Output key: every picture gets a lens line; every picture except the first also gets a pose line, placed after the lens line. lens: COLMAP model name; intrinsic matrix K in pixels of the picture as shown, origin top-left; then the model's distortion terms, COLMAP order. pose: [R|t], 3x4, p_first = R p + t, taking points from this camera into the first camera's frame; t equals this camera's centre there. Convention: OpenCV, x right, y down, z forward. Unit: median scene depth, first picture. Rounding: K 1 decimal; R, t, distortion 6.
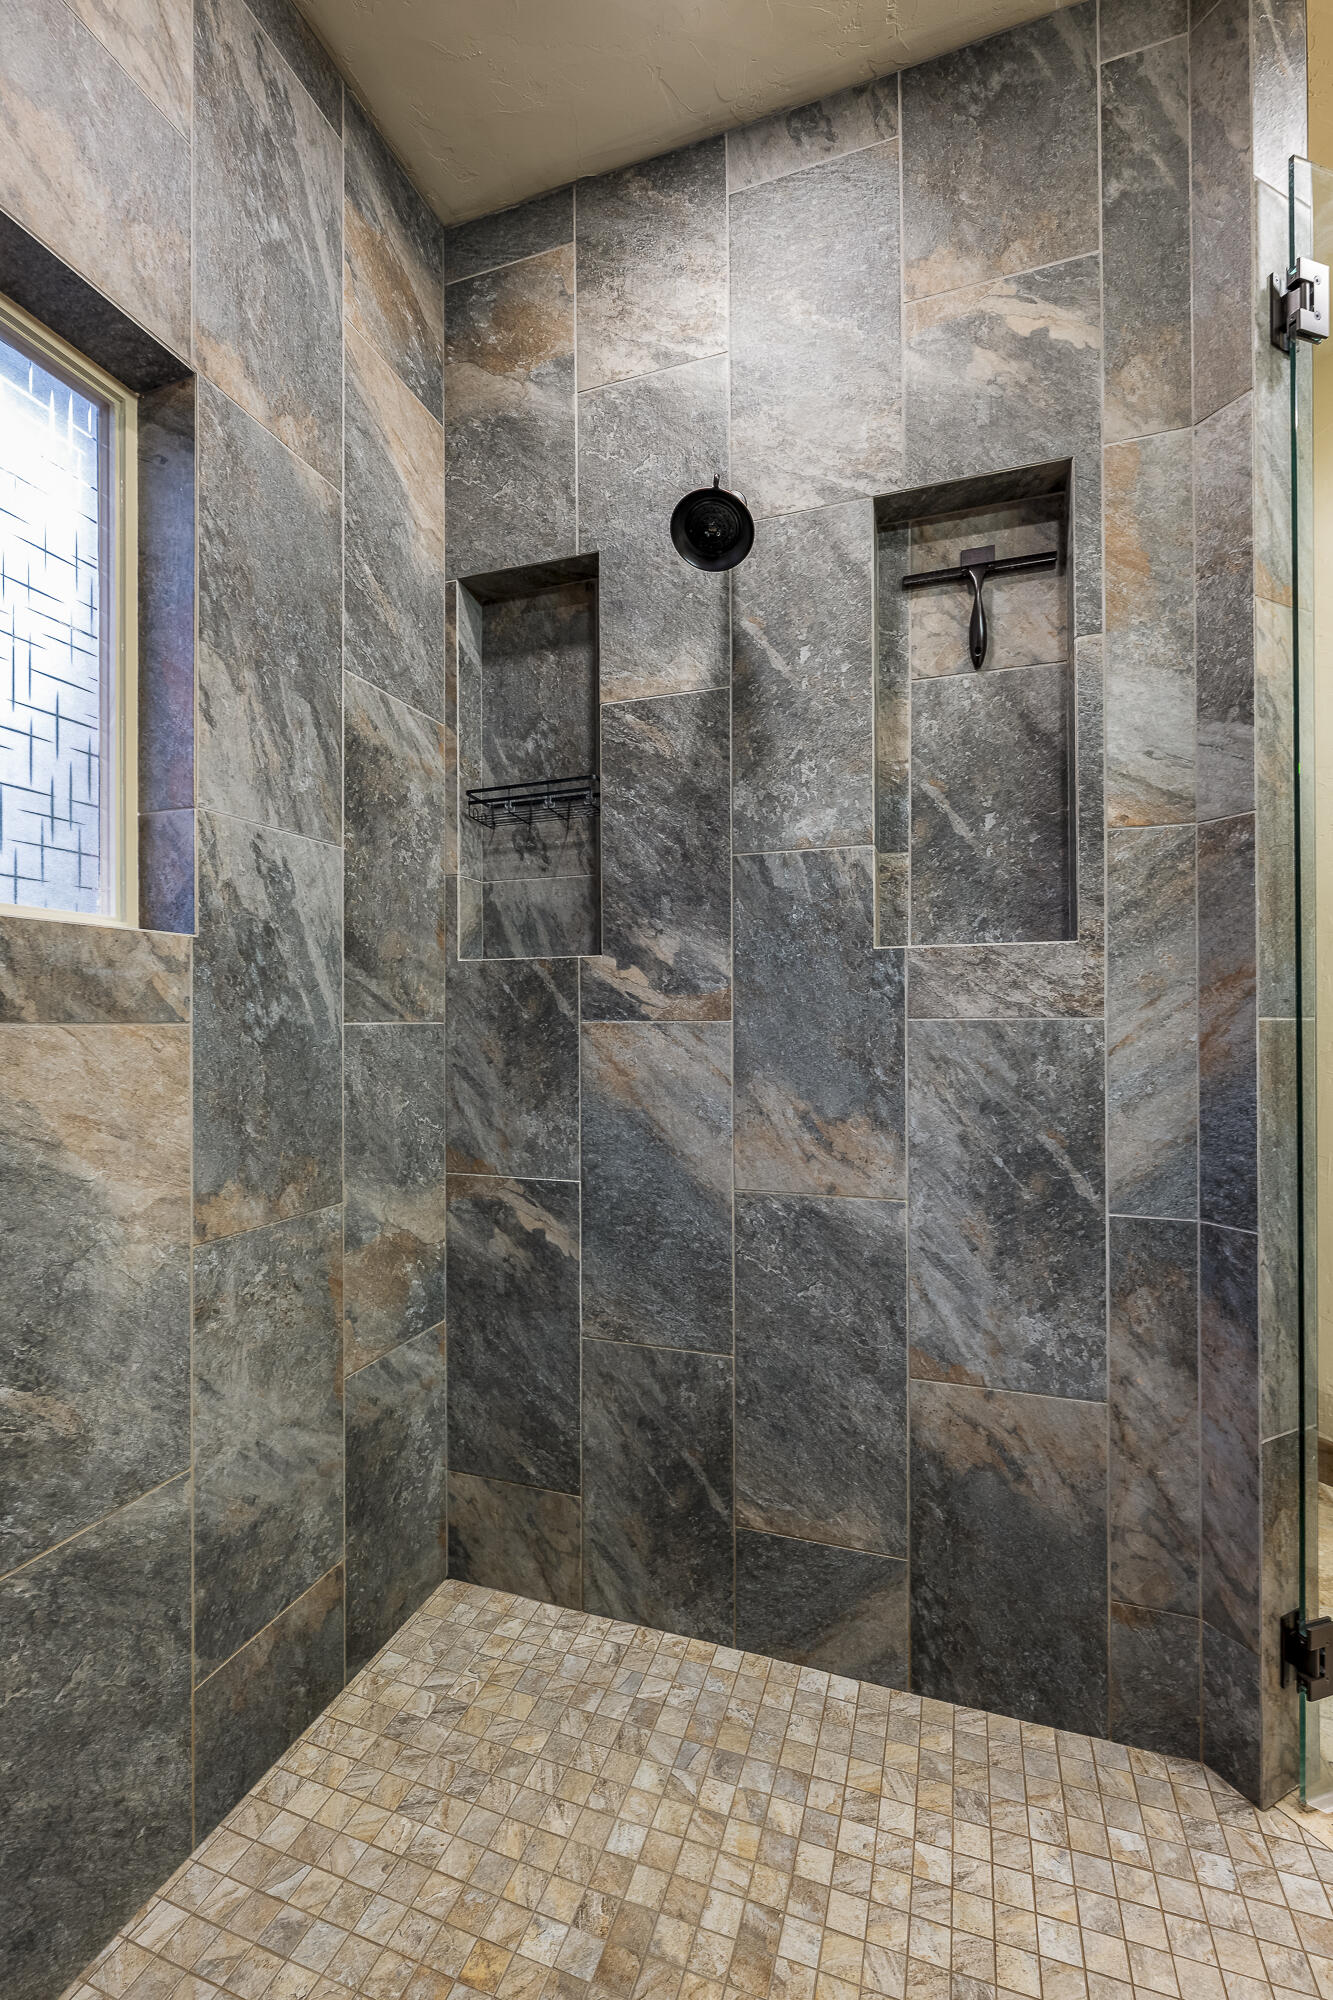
lens RADIAL K [[844.0, 0, 678.6], [0, 844.0, 1015.7], [0, 0, 1]] dist [-0.000345, -0.000021]
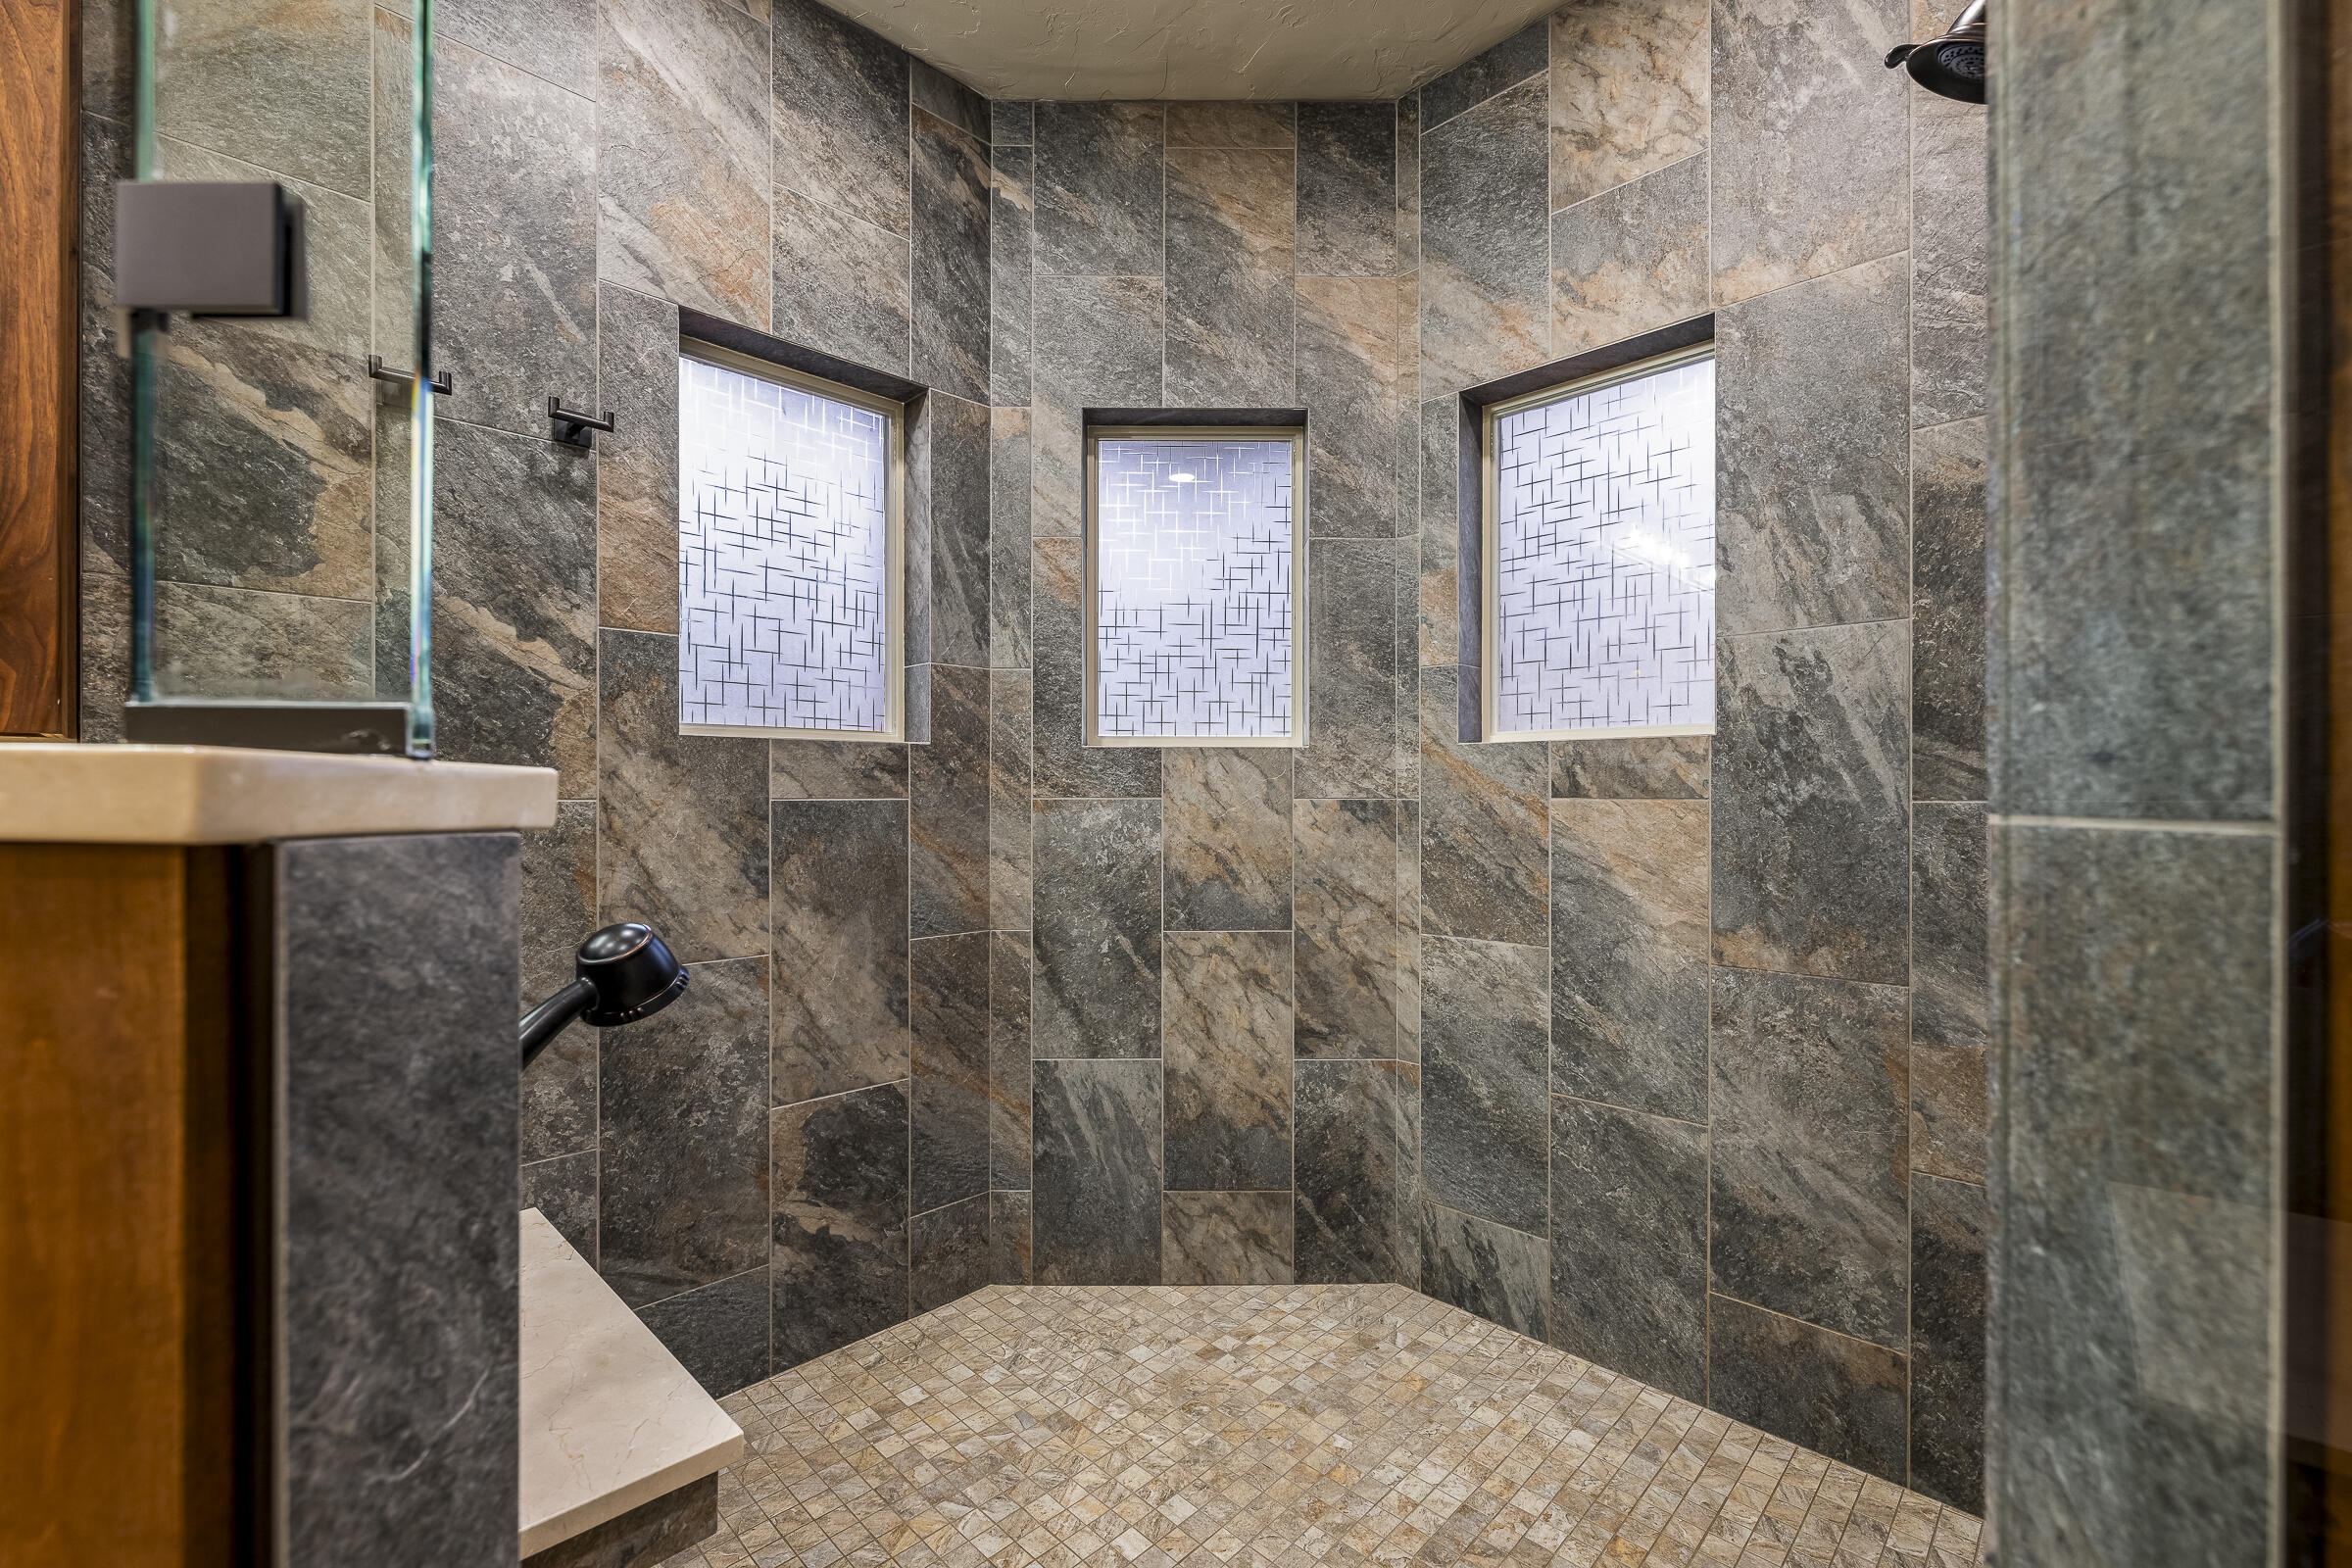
lens RADIAL K [[999.2, 0, 1182.8], [0, 999.2, 789.6], [0, 0, 1]] dist [-0.000895, 0.000264]
pose [[-0.425944, 0.000413, -0.904750, 1.132015], [0.005898, 0.999980, -0.002320, -0.007423], [0.904730, -0.006325, -0.425938, 0.844638]]
